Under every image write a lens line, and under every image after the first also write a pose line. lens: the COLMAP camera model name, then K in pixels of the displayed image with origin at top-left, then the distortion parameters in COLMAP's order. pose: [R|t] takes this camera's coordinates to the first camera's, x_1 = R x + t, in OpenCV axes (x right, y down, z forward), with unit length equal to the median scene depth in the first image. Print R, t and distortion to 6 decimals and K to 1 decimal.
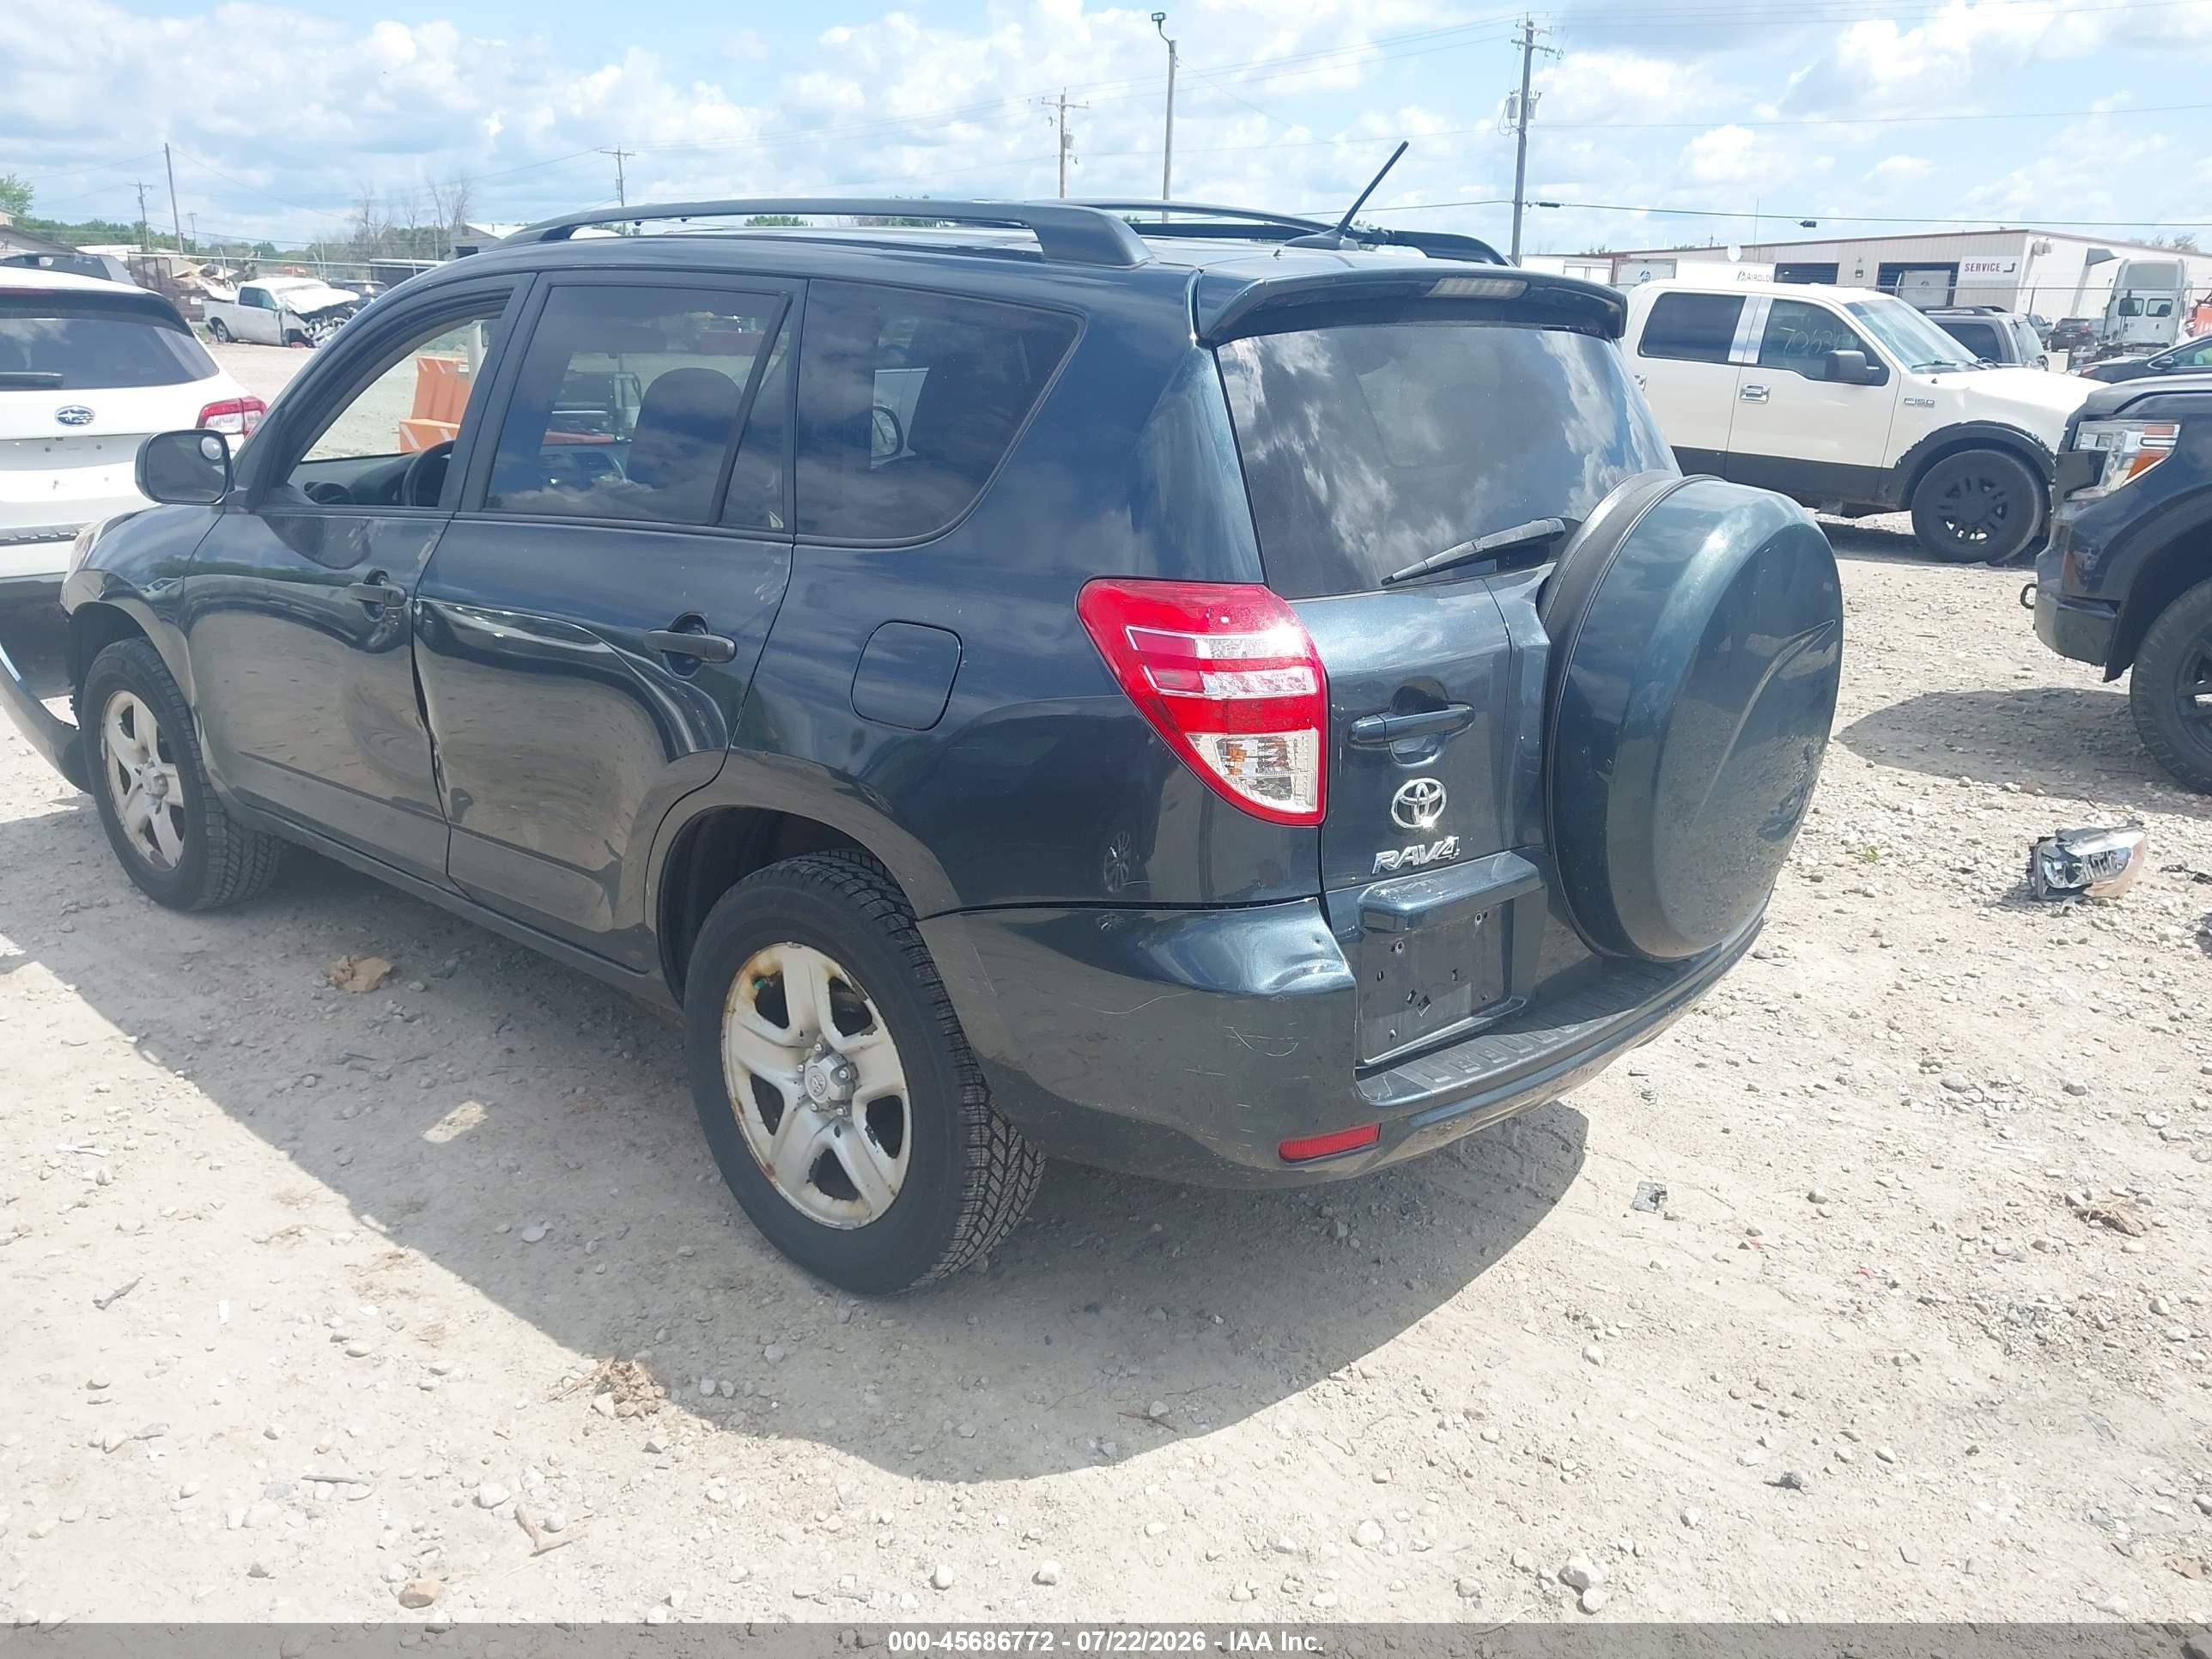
lens RADIAL K [[1887.1, 0, 1106.0], [0, 1887.1, 829.5], [0, 0, 1]] dist [0.005938, -0.012288]
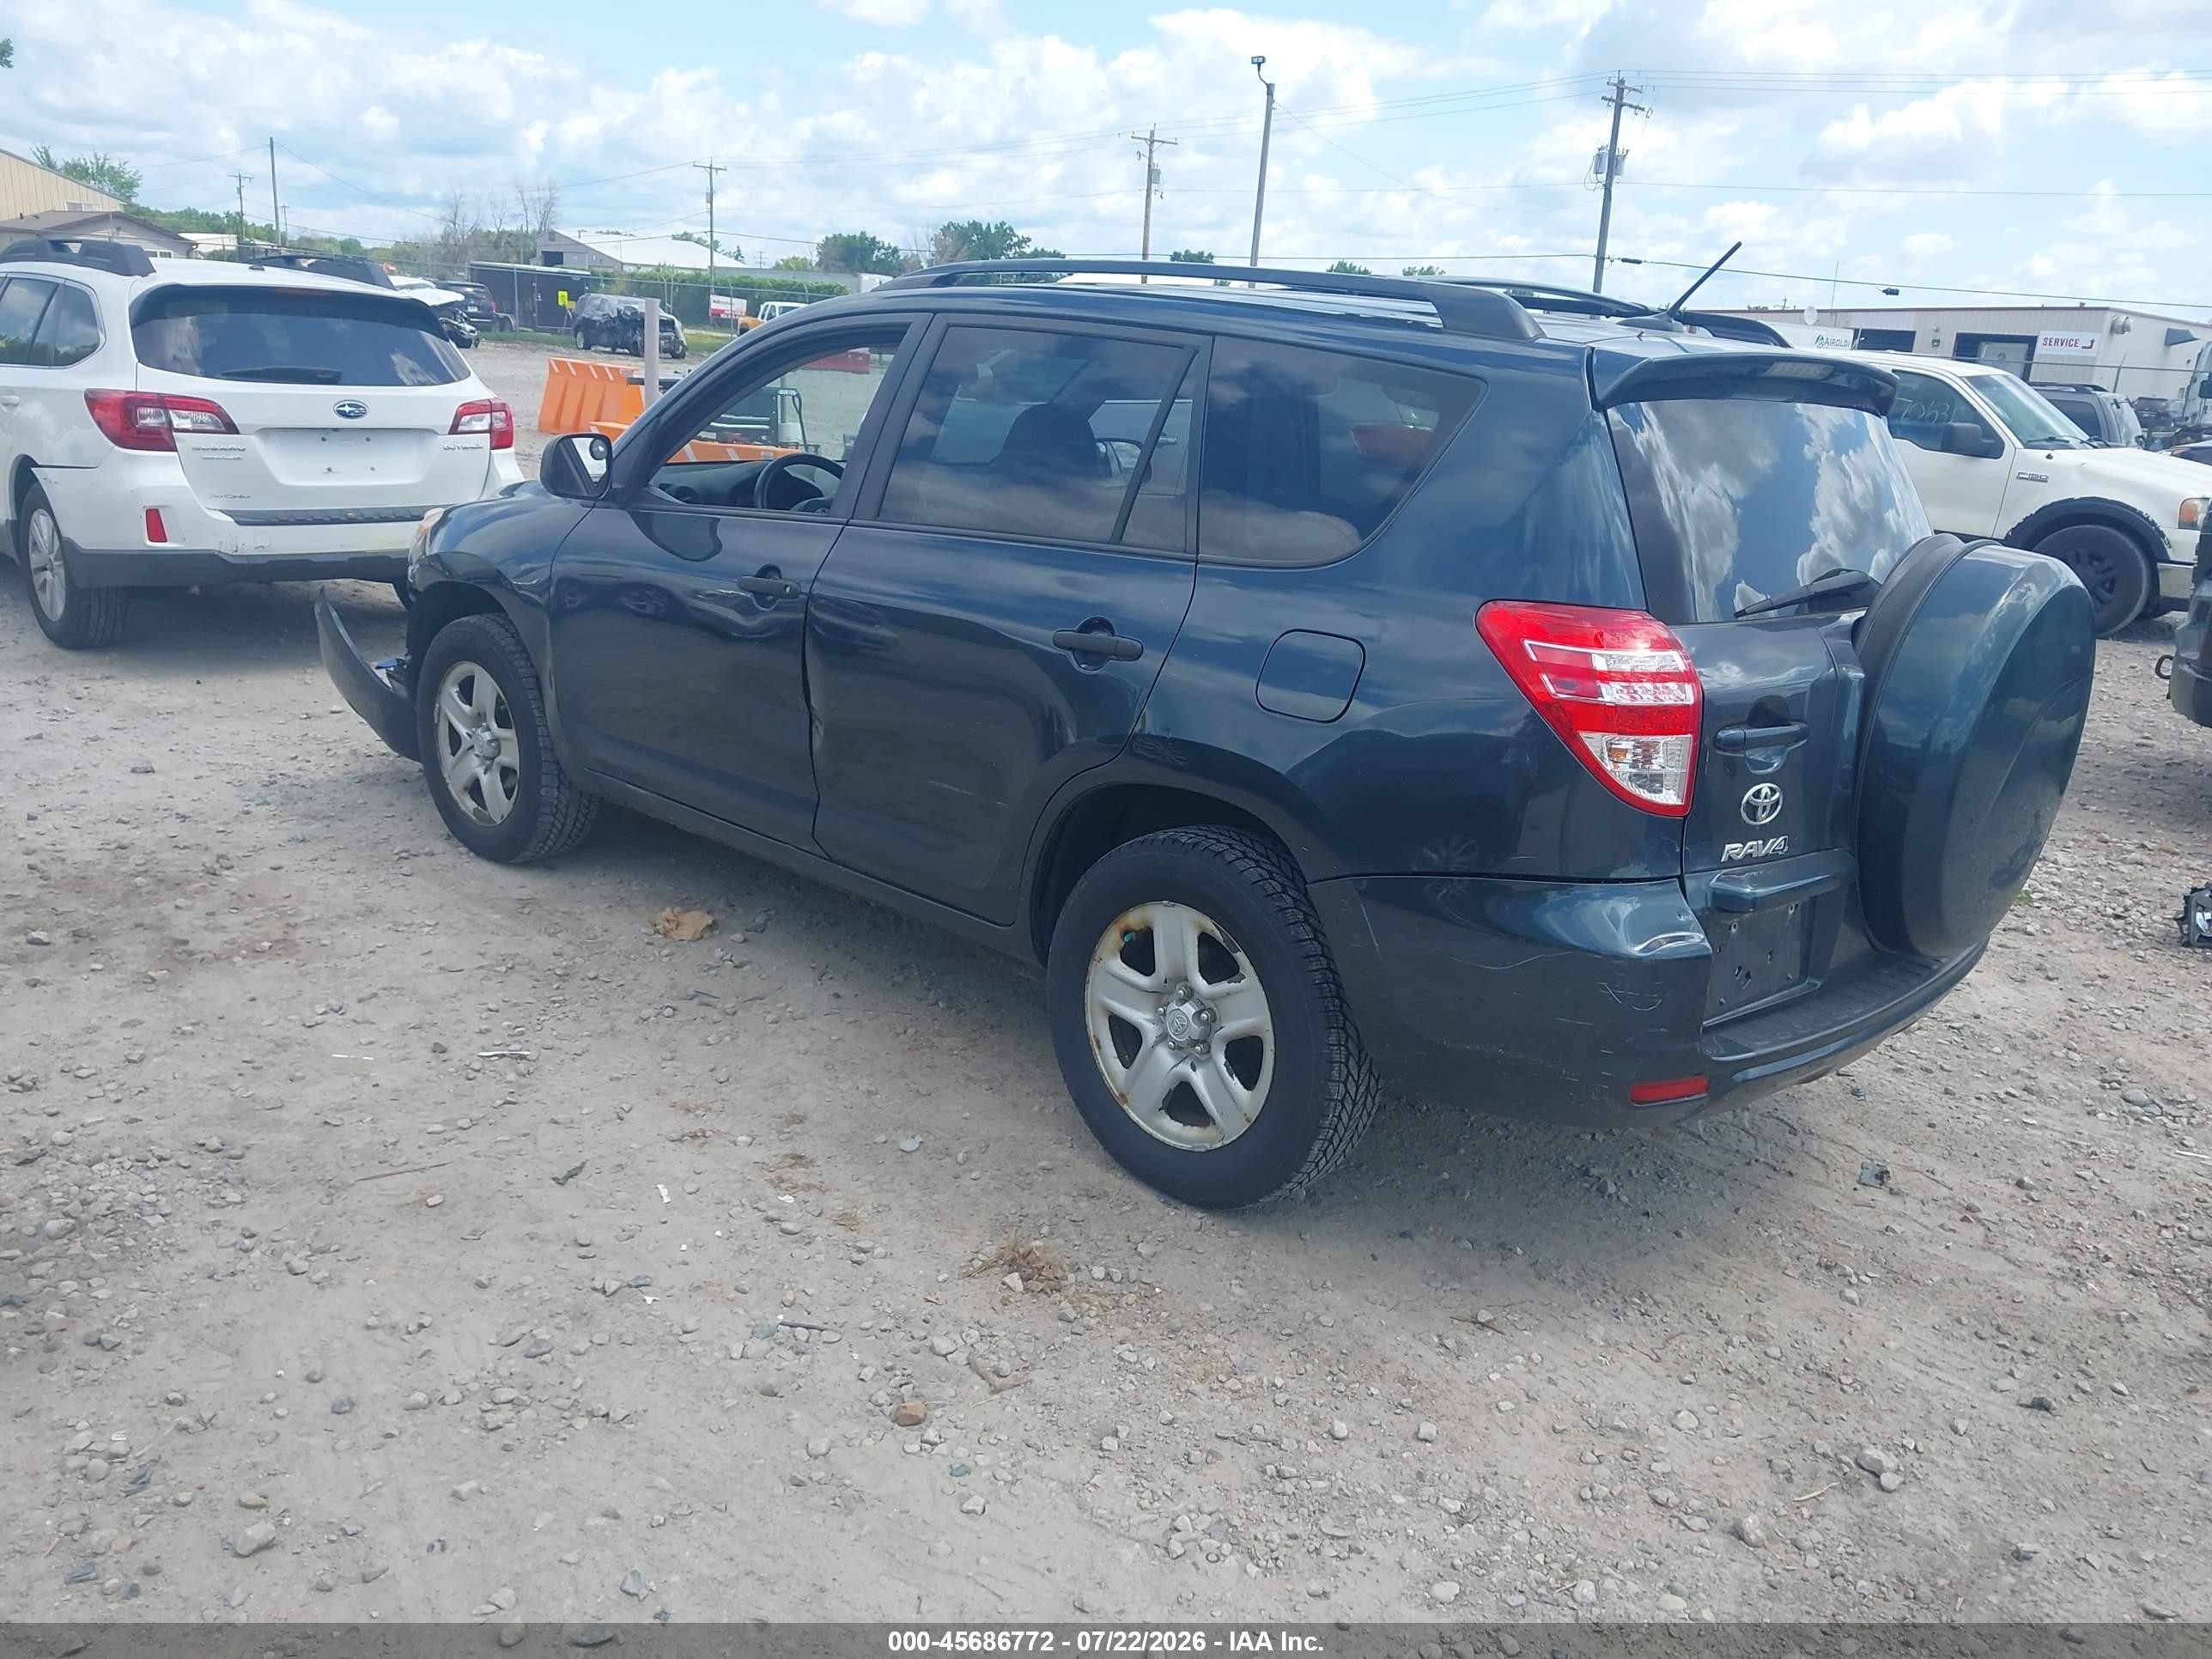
lens RADIAL K [[1887.1, 0, 1106.0], [0, 1887.1, 829.5], [0, 0, 1]] dist [0.005938, -0.012288]
pose [[0.998381, 0.052612, -0.021598, -0.166523], [-0.052940, 0.998486, -0.014912, 0.031683], [0.020781, 0.016032, 0.999656, -0.147153]]
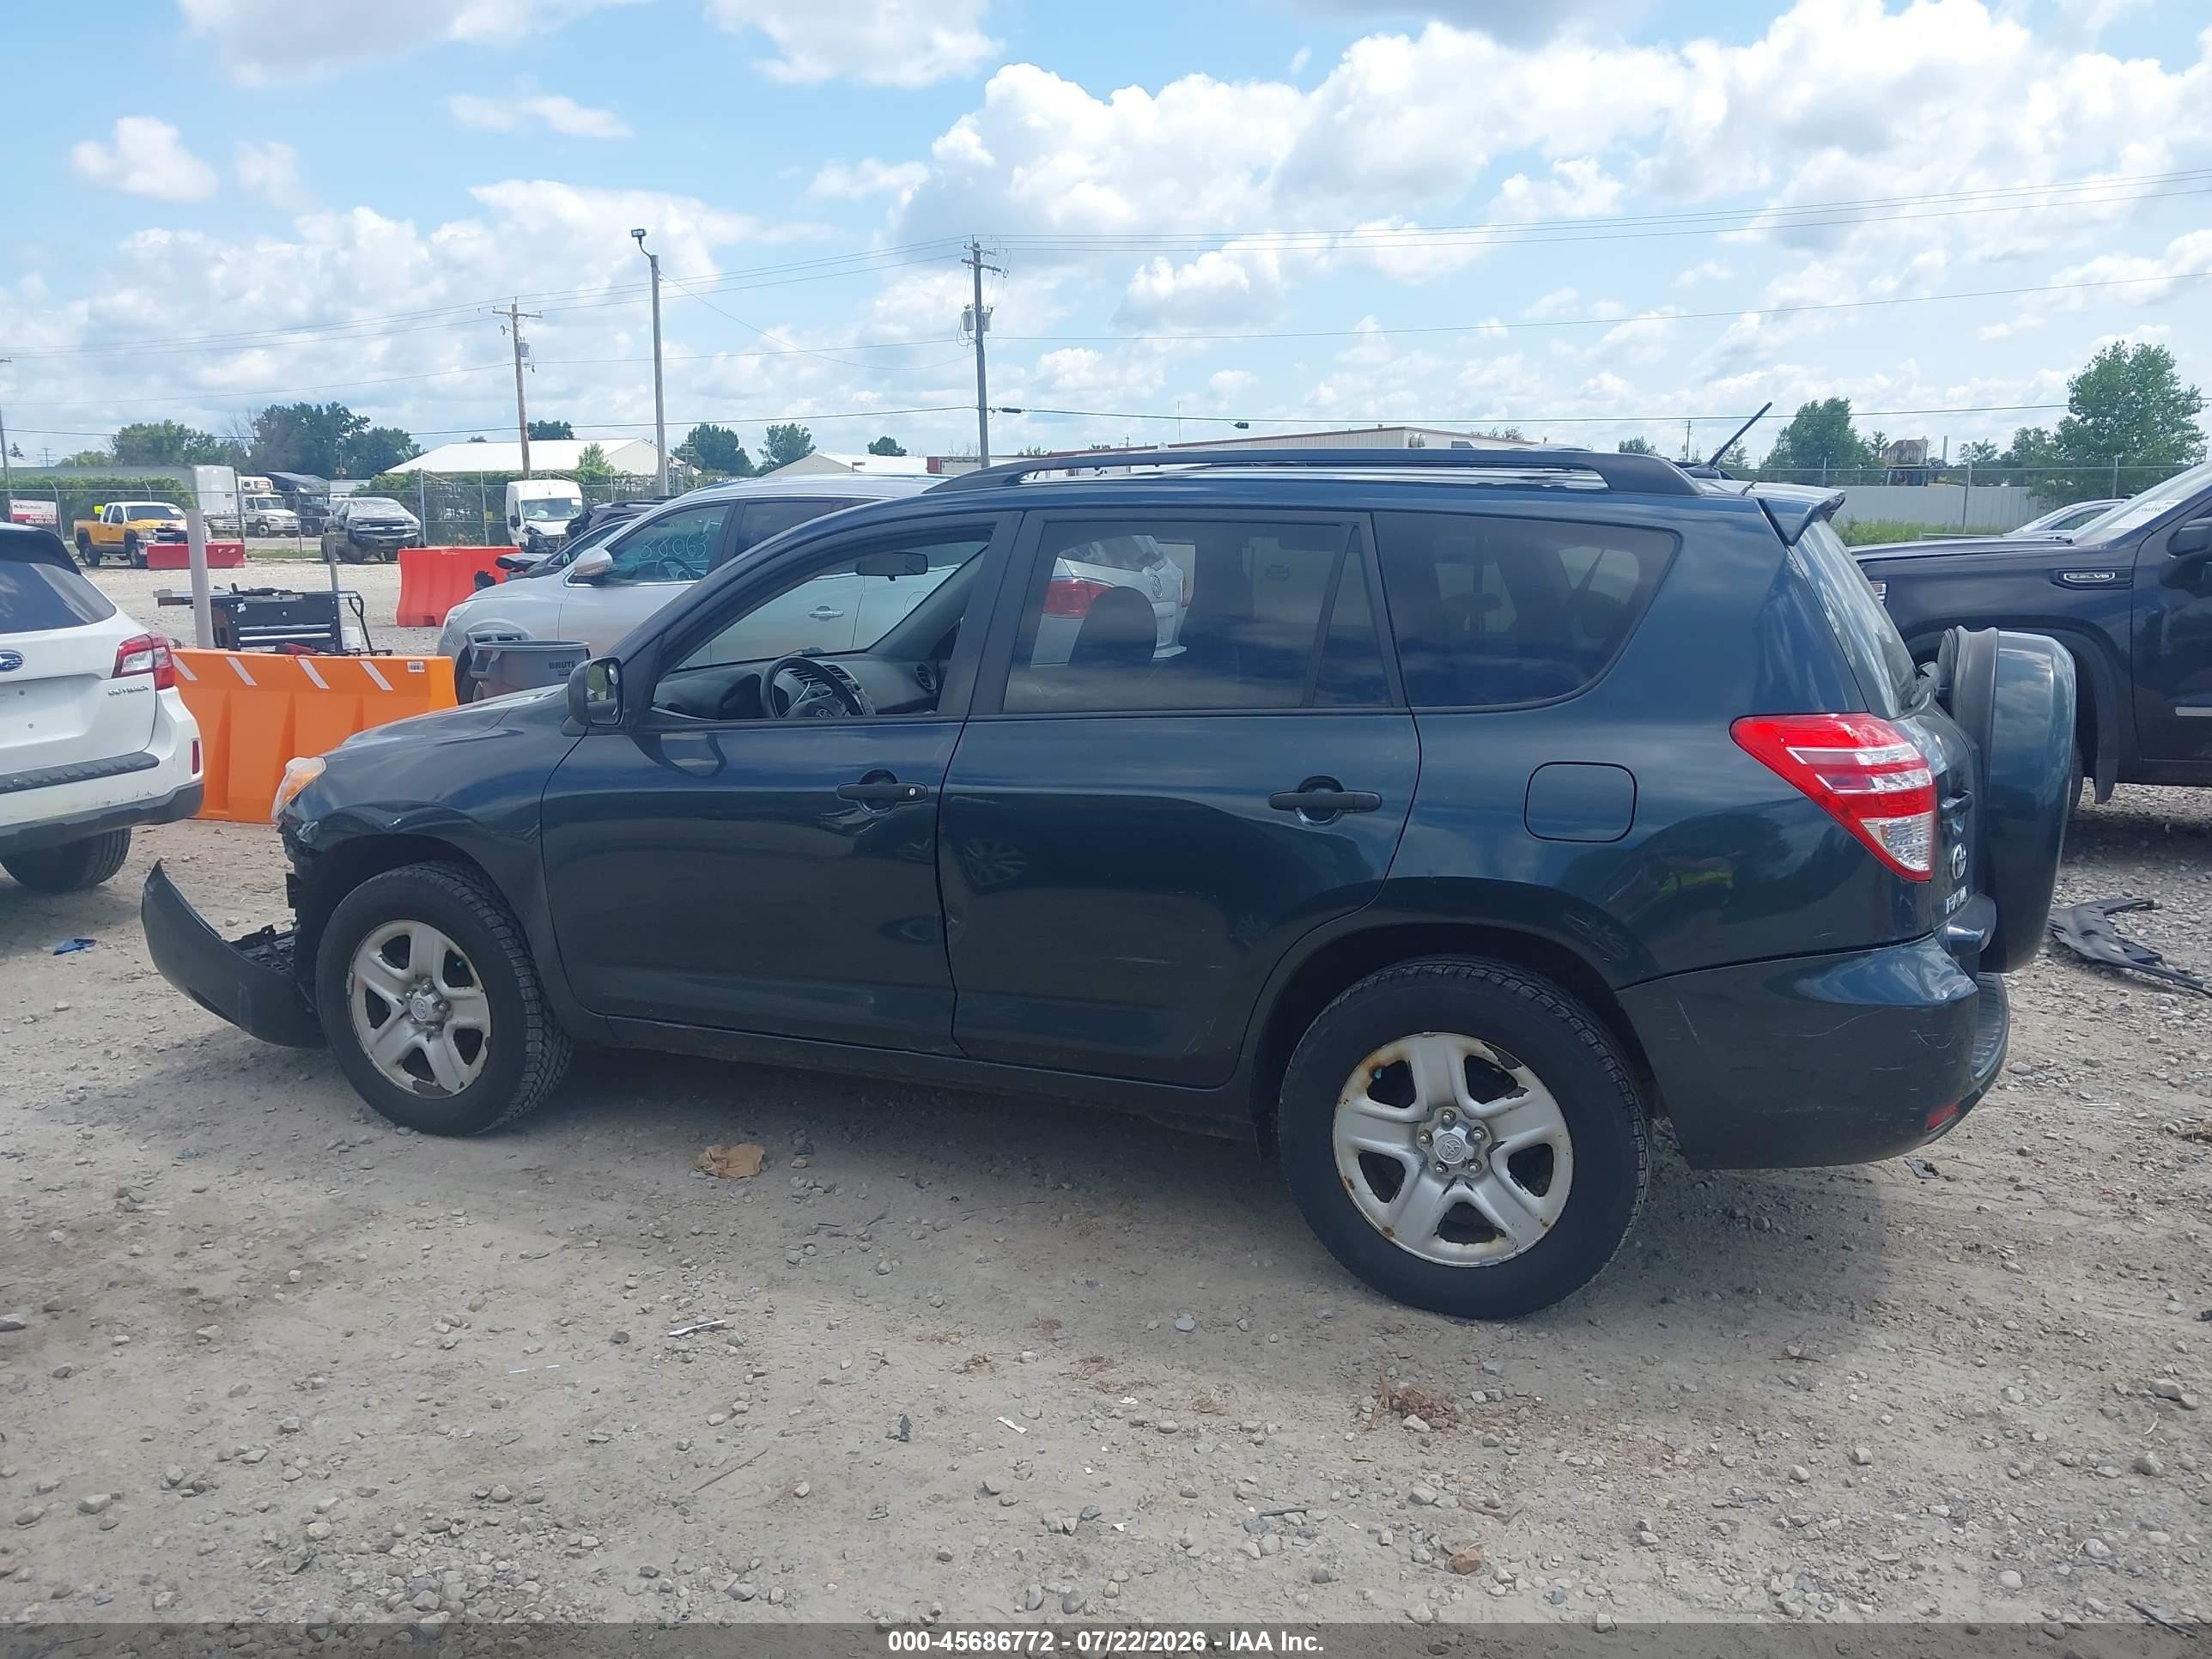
lens RADIAL K [[1865.9, 0, 1199.4], [0, 1865.9, 835.0], [0, 0, 1]] dist [0.011088, -0.001459]
pose [[0.942564, -0.081415, 0.323952, -0.632738], [0.111717, 0.990827, -0.076035, 0.006236], [-0.314790, 0.107858, 0.943013, -0.104769]]
